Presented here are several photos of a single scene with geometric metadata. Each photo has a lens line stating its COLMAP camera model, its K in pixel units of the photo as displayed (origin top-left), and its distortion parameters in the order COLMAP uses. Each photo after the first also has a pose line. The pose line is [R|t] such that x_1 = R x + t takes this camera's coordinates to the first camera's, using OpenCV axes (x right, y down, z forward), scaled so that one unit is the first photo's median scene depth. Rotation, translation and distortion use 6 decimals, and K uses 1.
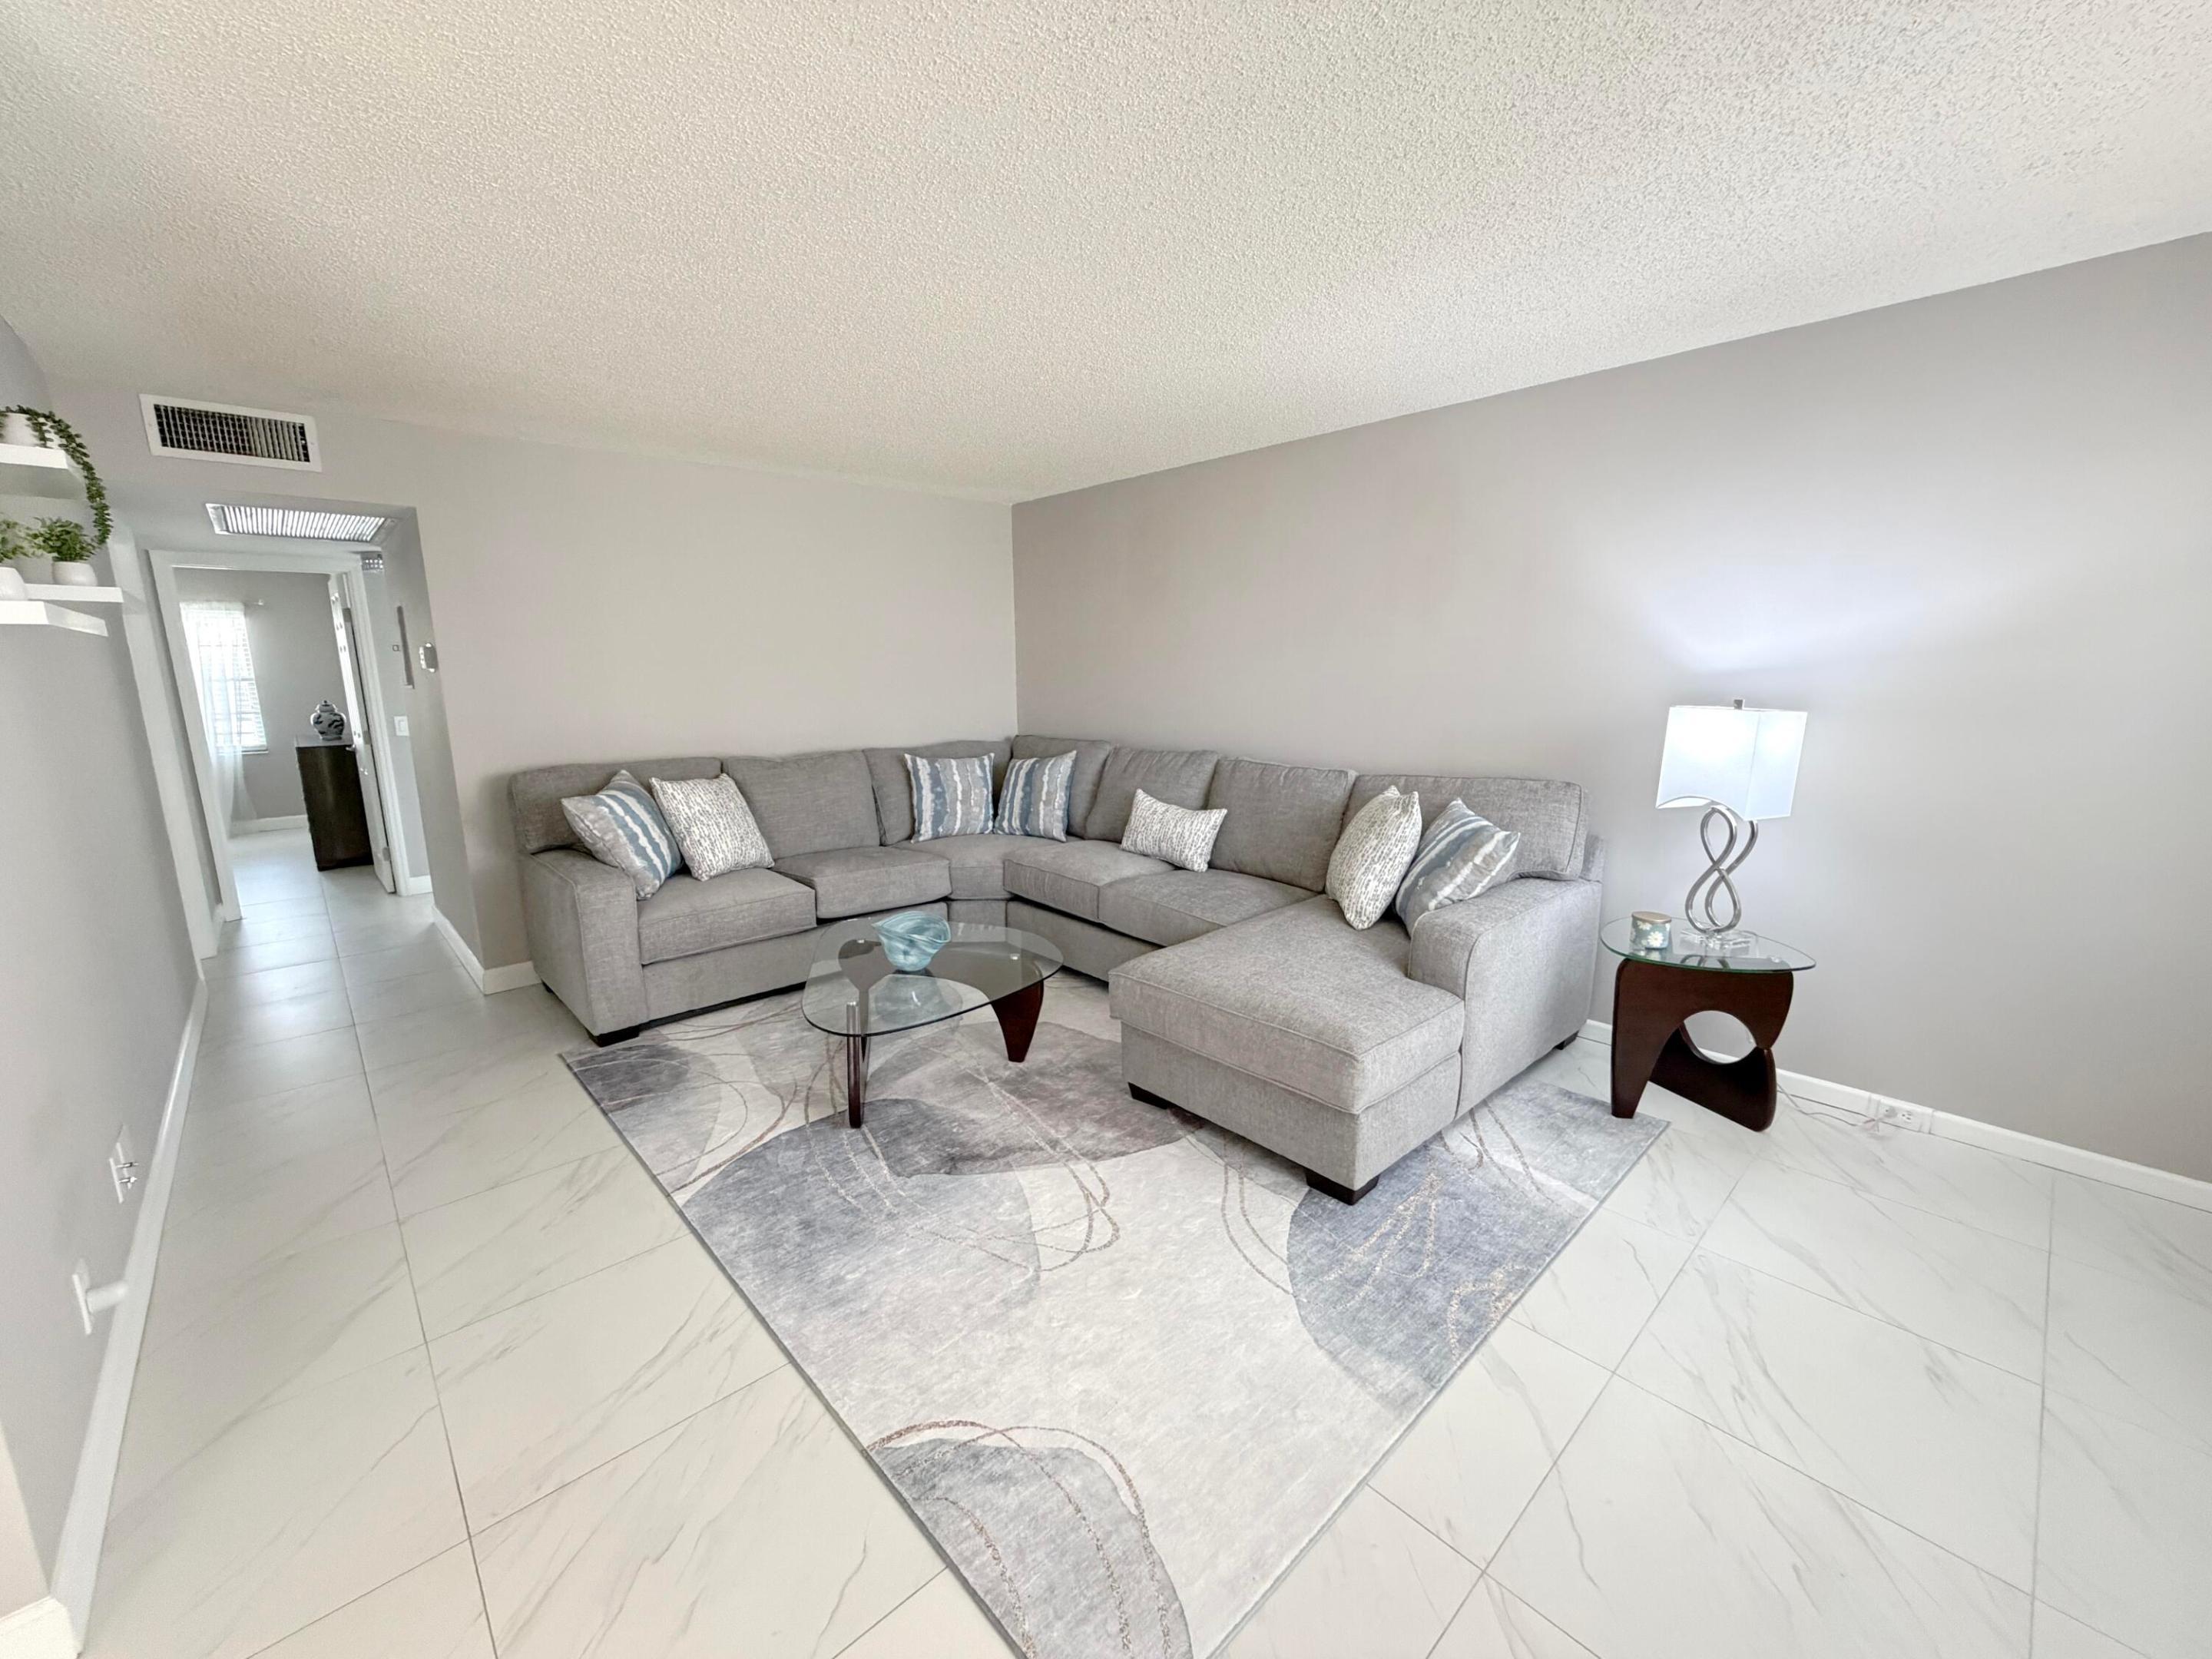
lens RADIAL K [[883.7, 0, 1099.1], [0, 883.7, 826.3], [0, 0, 1]] dist [0.002990, -0.000142]
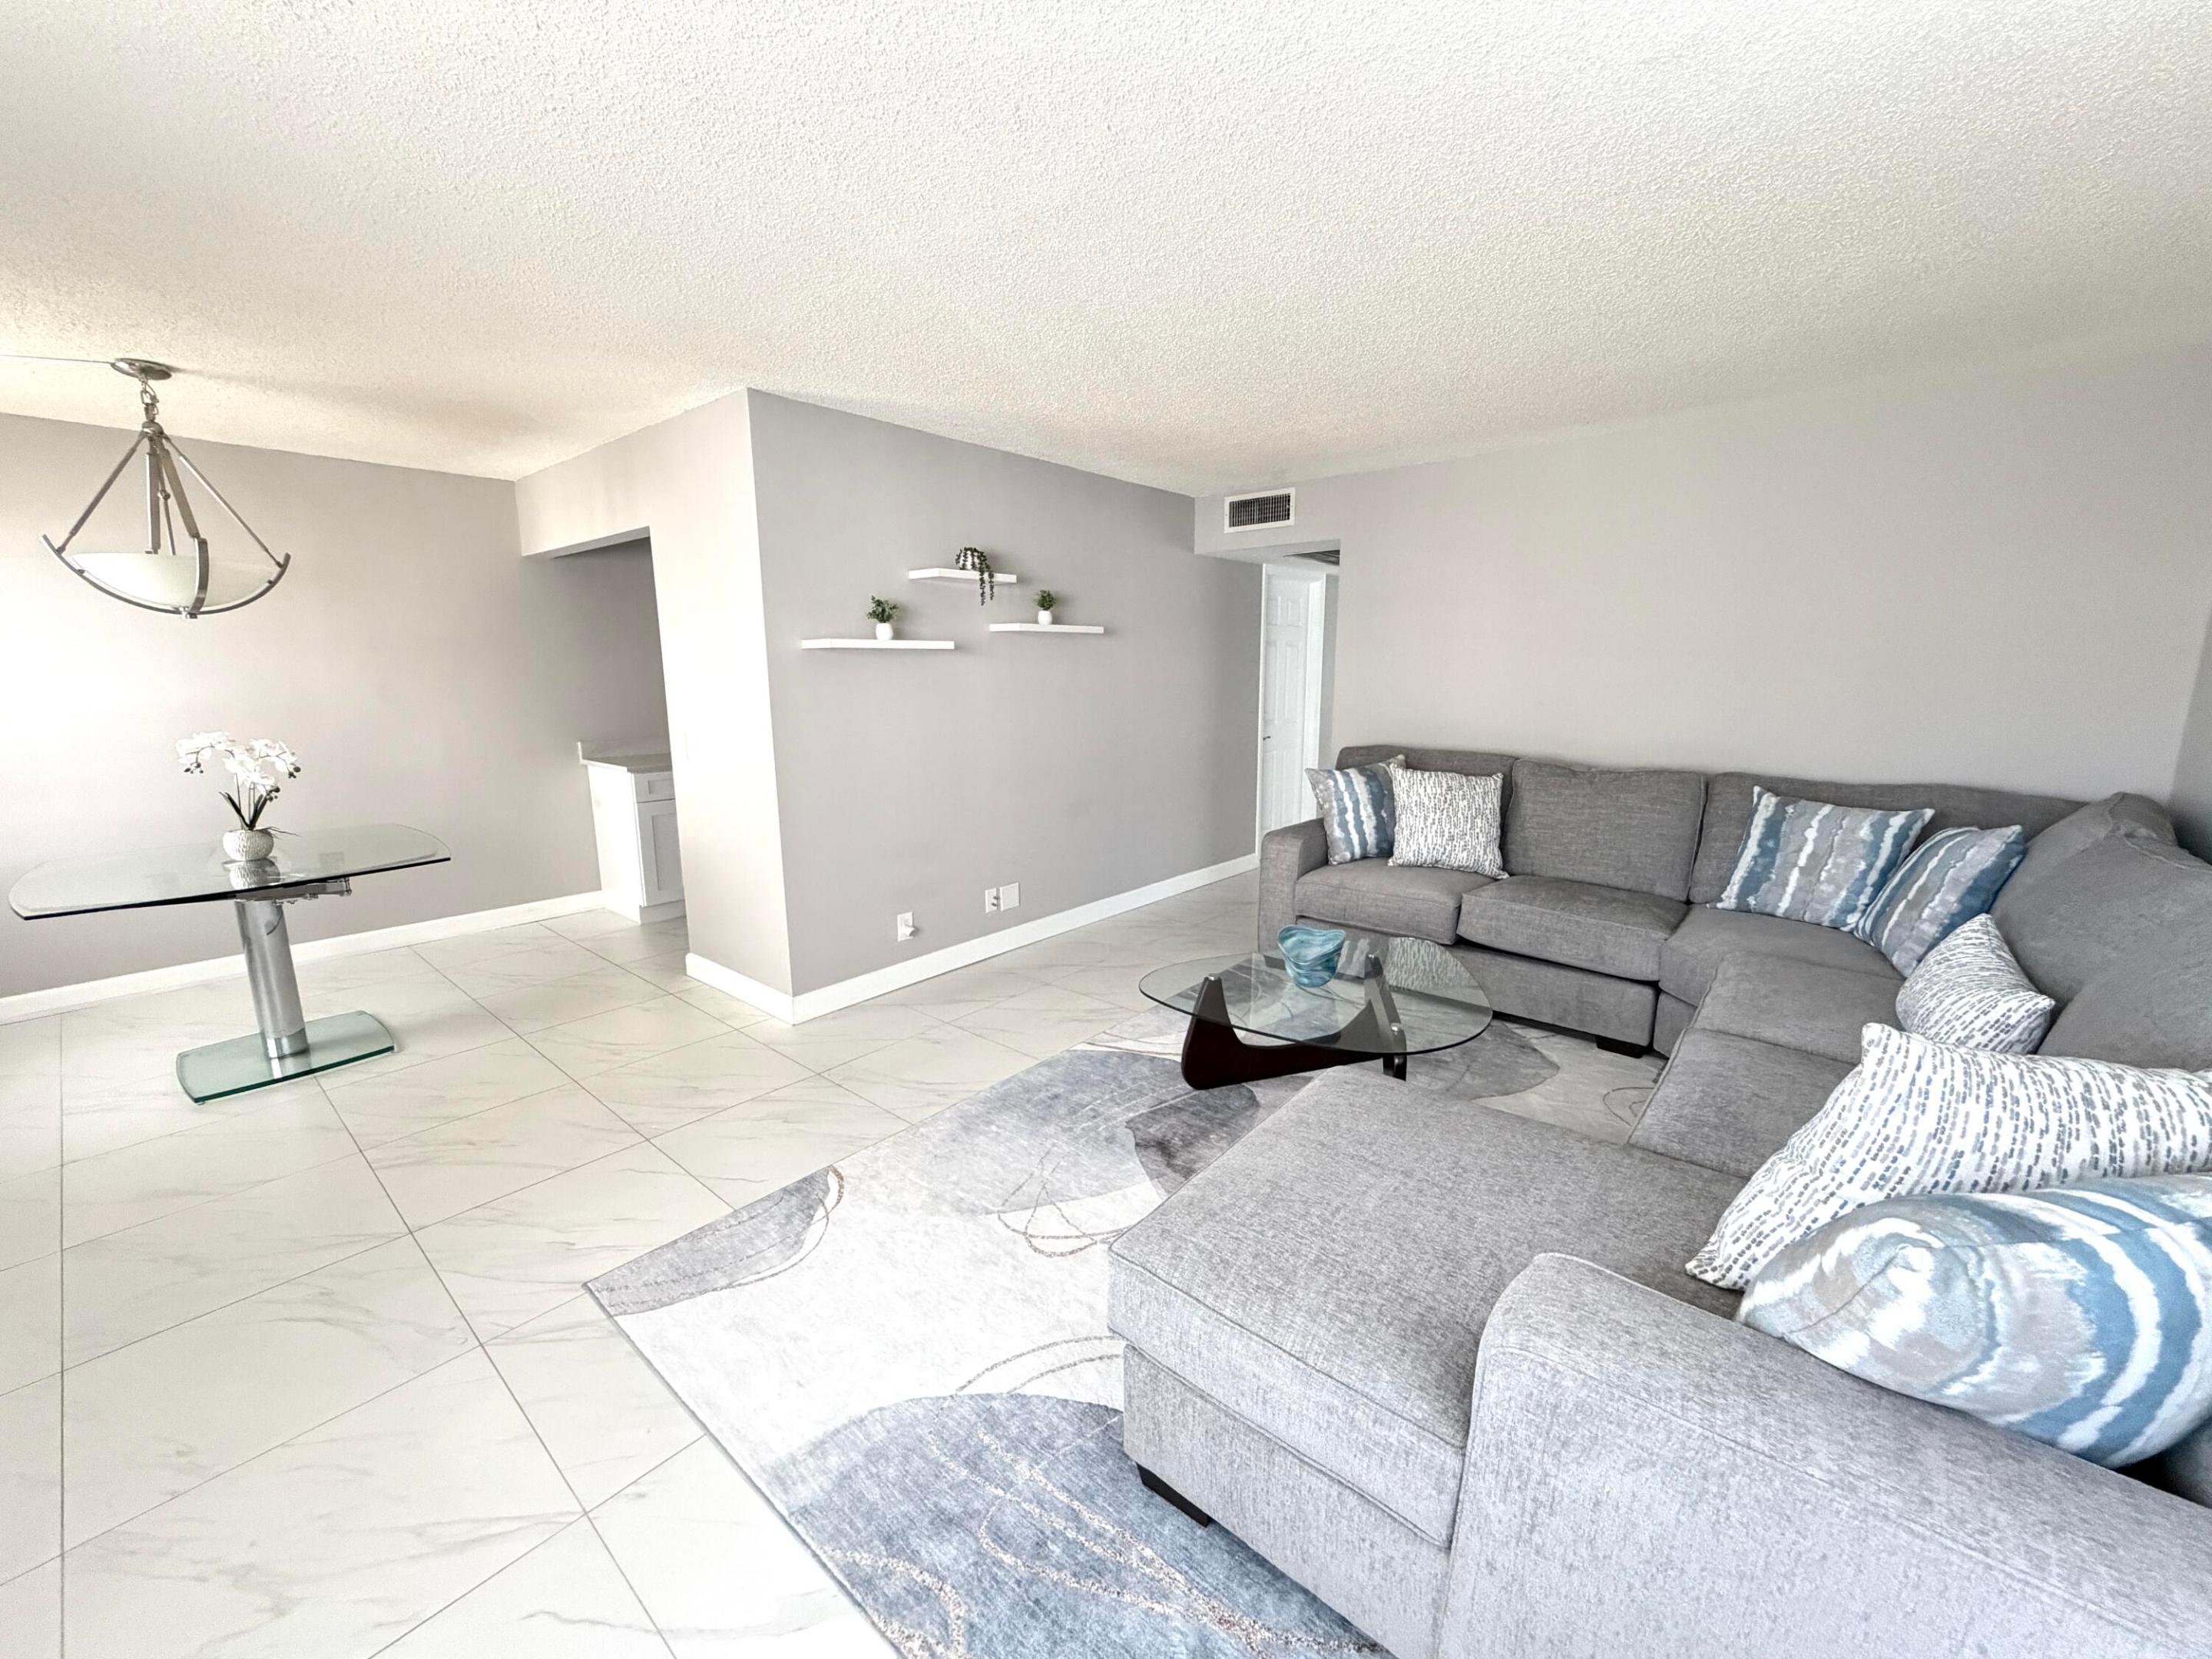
lens RADIAL K [[883.7, 0, 1094.5], [0, 883.7, 829.2], [0, 0, 1]] dist [0.002990, -0.000142]
pose [[0.112577, 0.190873, -0.975138, 0.645007], [-0.174982, 0.969848, 0.169636, -0.118835], [0.978114, 0.151534, 0.142582, 0.612512]]
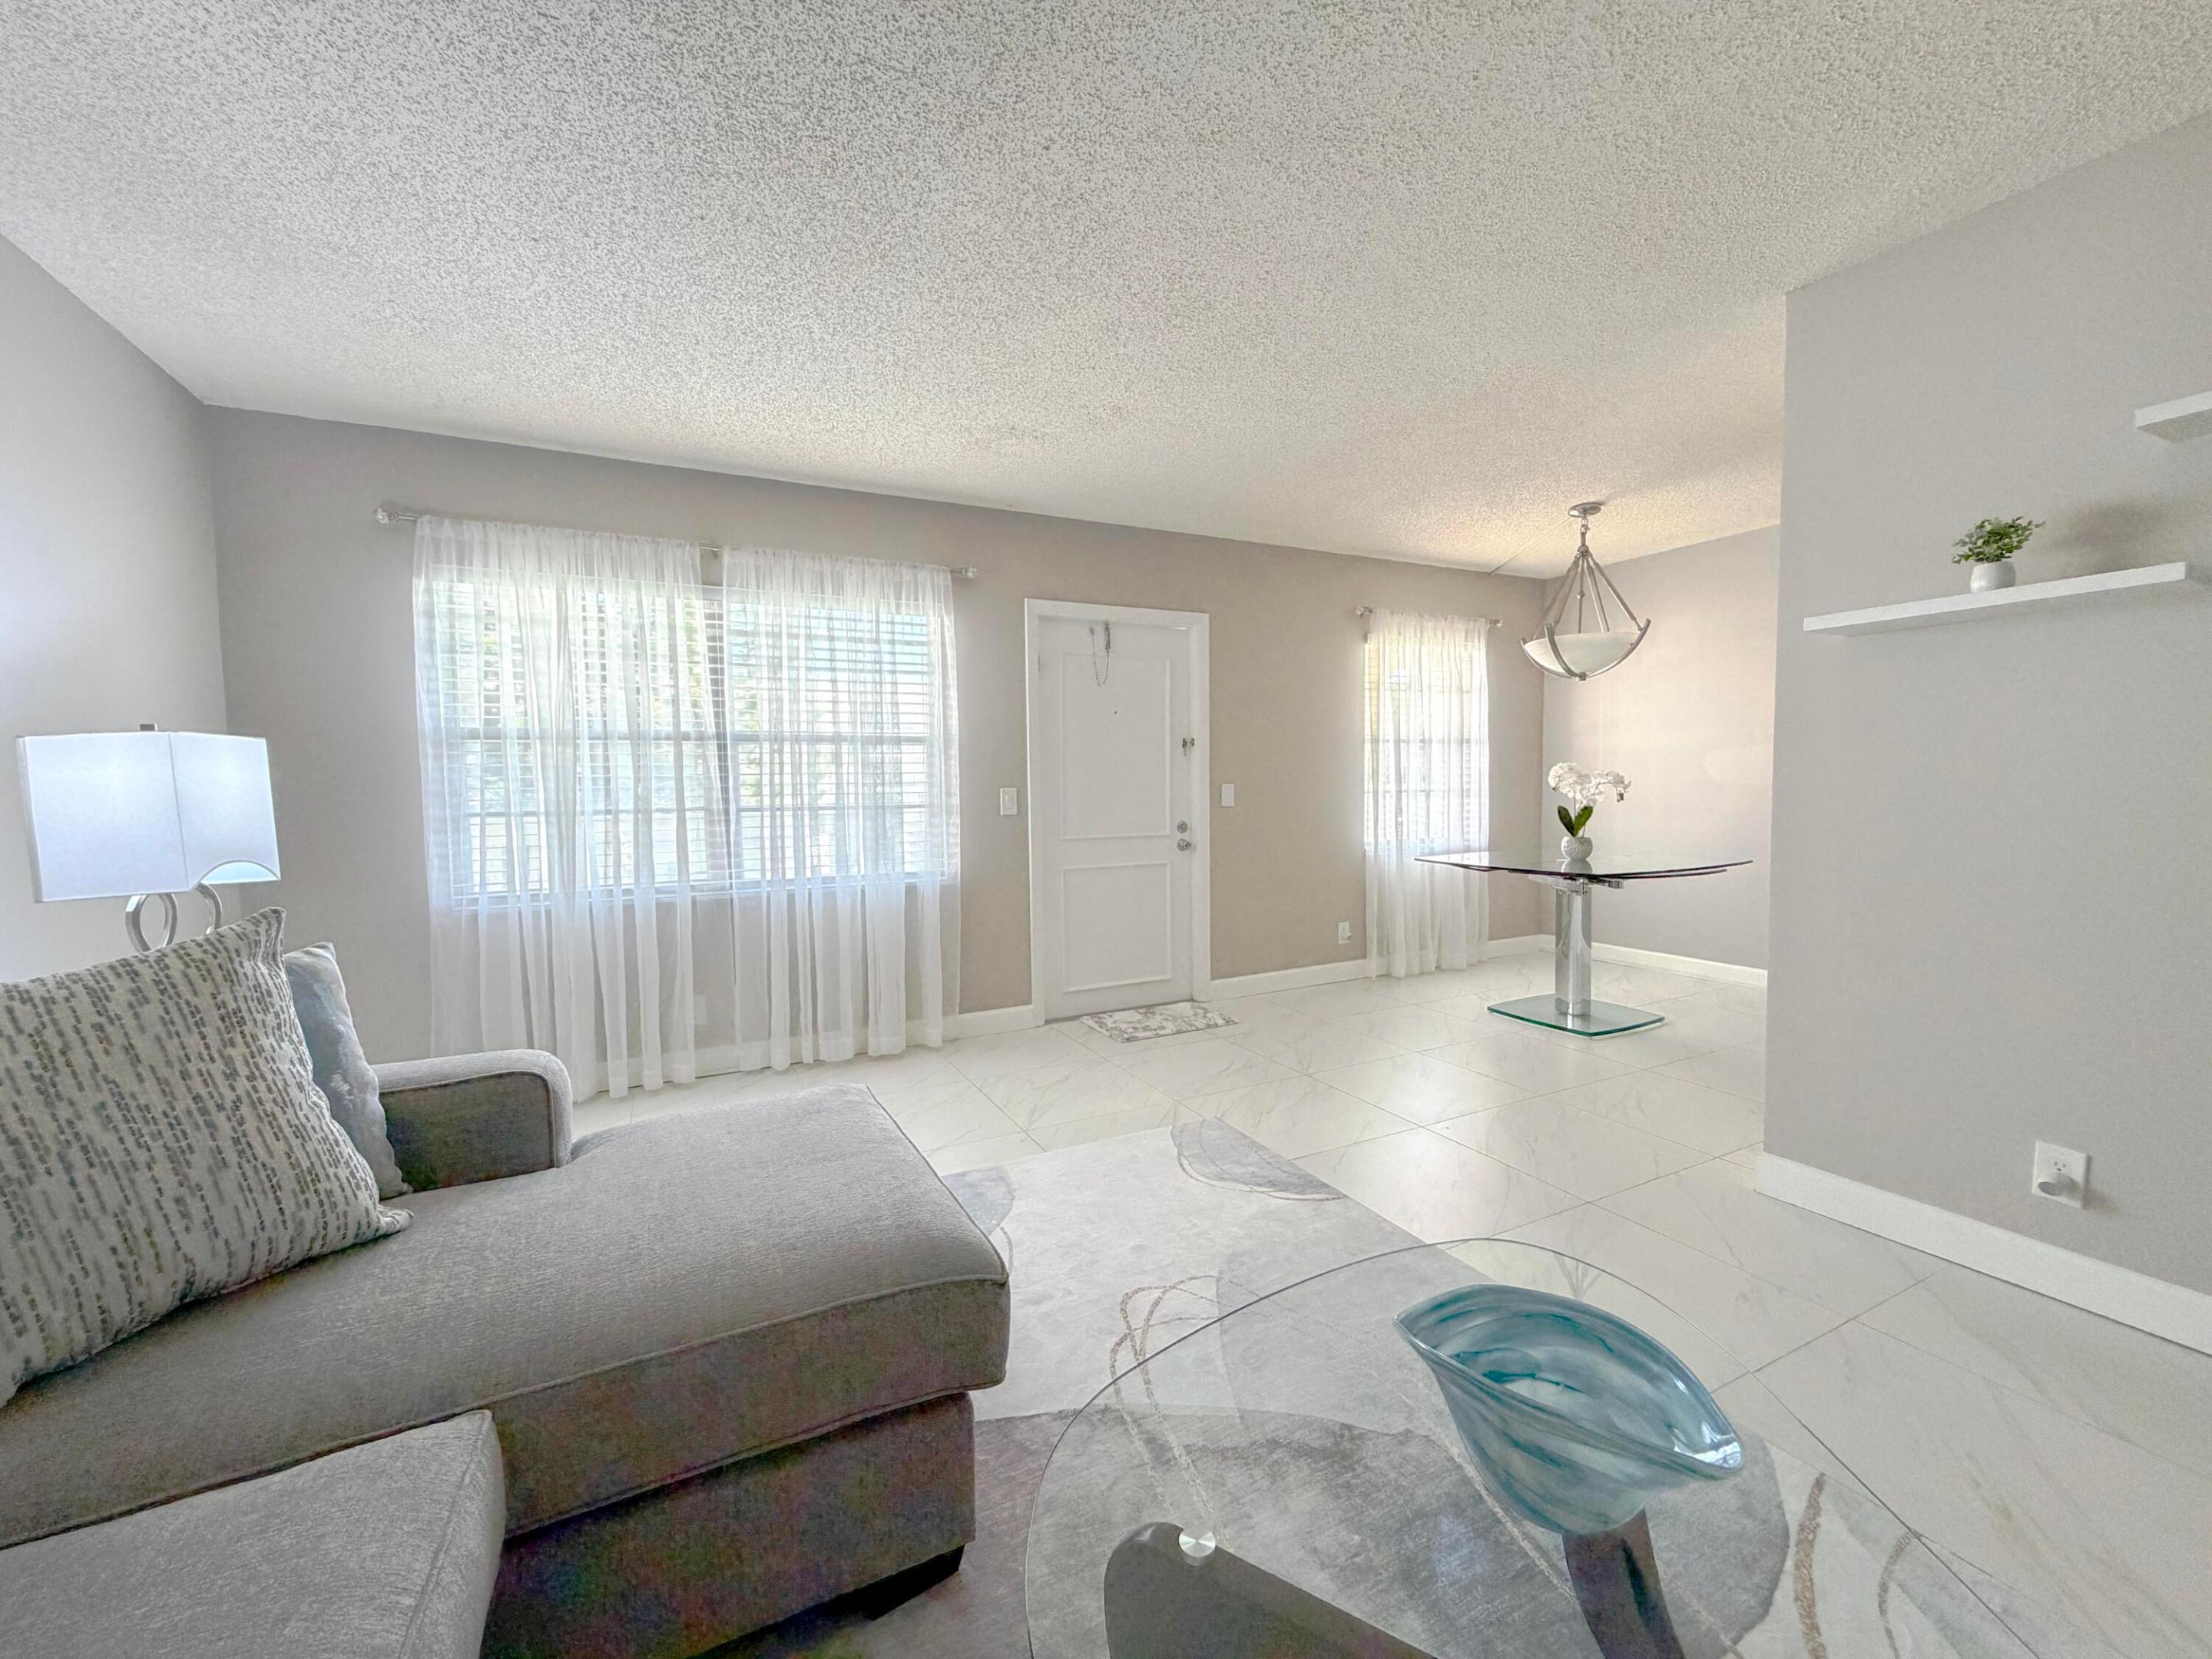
lens RADIAL K [[883.7, 0, 1099.5], [0, 883.7, 834.3], [0, 0, 1]] dist [0.002990, -0.000142]
pose [[-0.959875, 0.006964, 0.280343, -0.150409], [0.073834, 0.970696, 0.228686, -0.139066], [-0.270536, 0.240209, -0.932261, 1.260611]]
